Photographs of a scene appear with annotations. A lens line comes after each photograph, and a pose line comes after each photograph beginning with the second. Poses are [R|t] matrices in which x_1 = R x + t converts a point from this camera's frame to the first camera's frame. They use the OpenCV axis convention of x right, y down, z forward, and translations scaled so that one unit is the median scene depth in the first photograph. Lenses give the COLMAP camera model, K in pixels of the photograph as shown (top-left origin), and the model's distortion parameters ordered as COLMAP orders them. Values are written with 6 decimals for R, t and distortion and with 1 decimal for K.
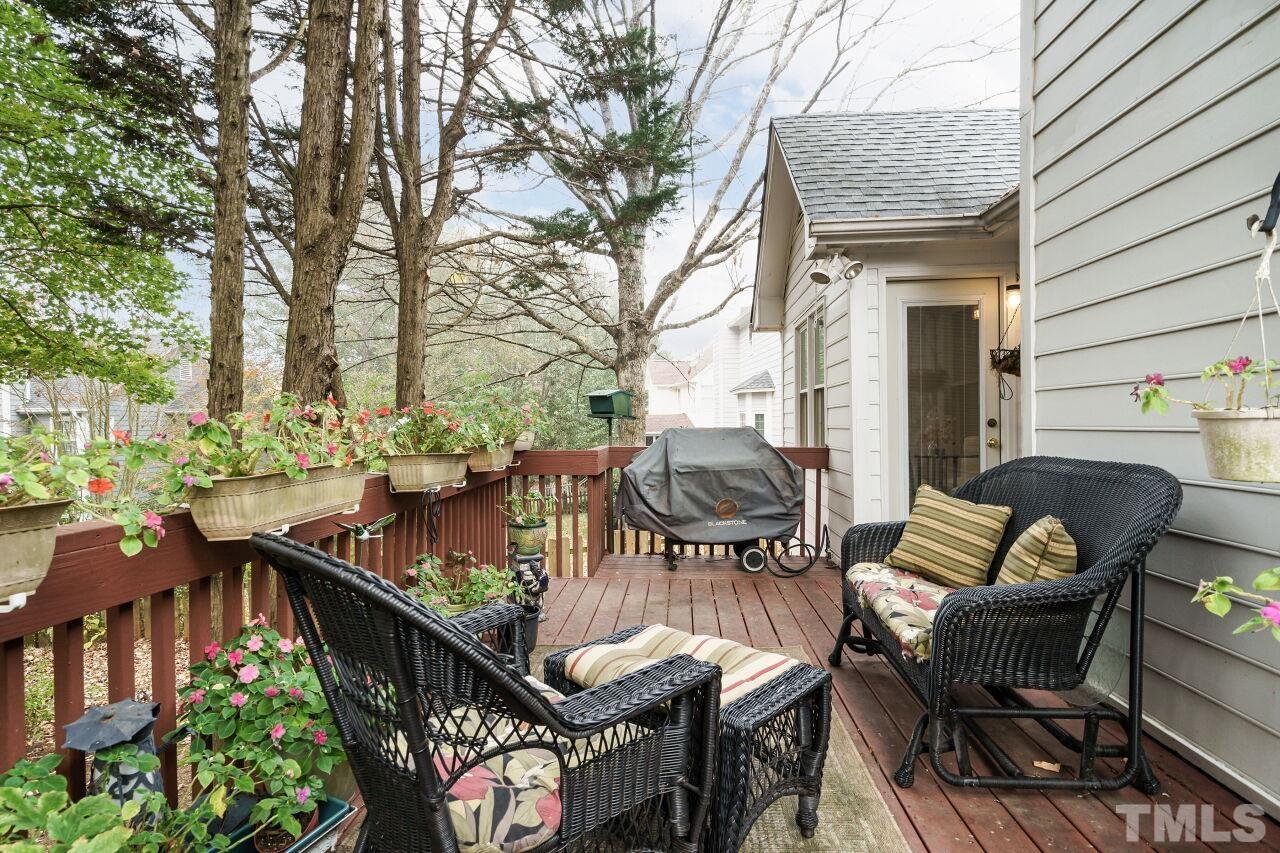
lens RADIAL K [[653.3, 0, 635.9], [0, 653.3, 423.5], [0, 0, 1]] dist [-0.005483, -0.000784]
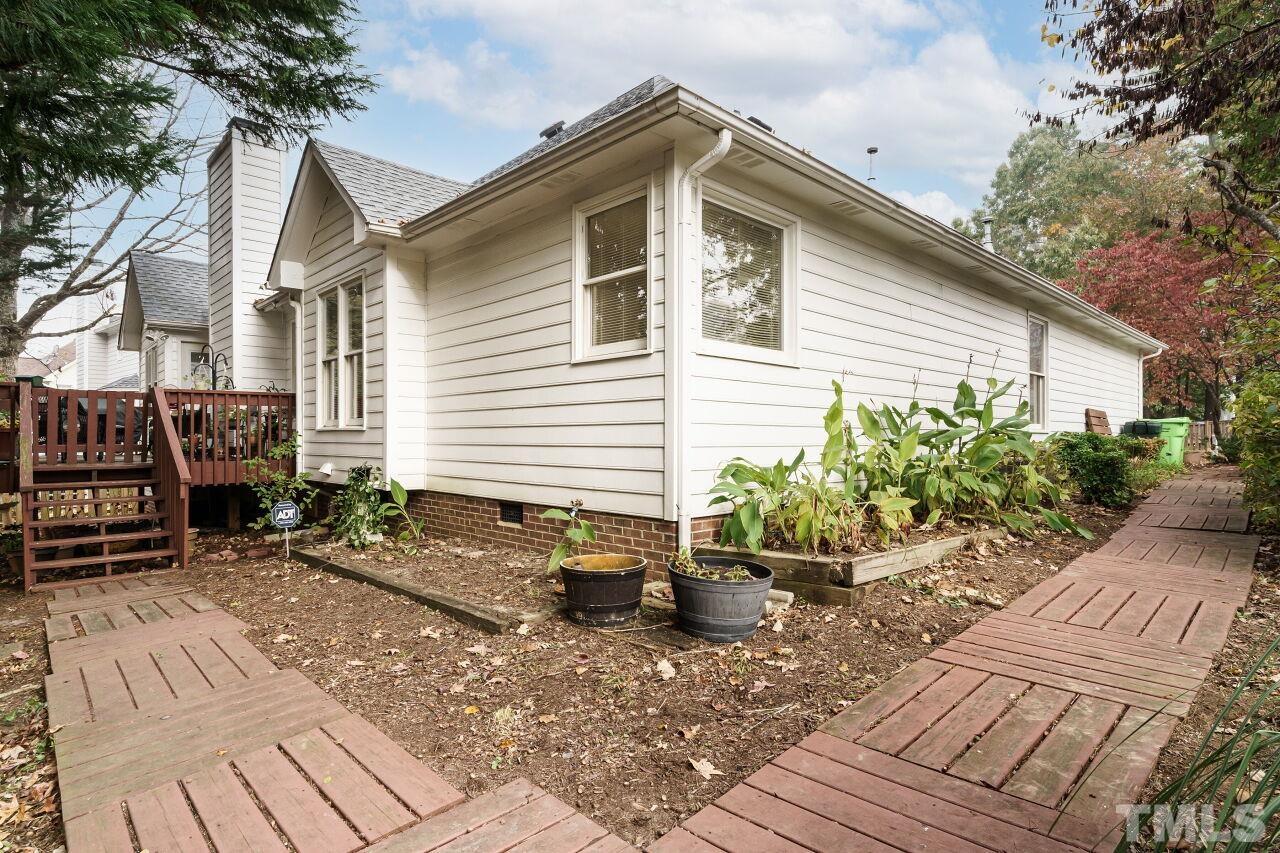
lens RADIAL K [[653.3, 0, 641.6], [0, 653.3, 432.4], [0, 0, 1]] dist [-0.005483, -0.000784]
pose [[0.661287, 0.008018, 0.750090, -0.139775], [0.000777, 0.999935, -0.011374, 0.070504], [-0.750133, 0.008104, 0.661238, -0.830562]]
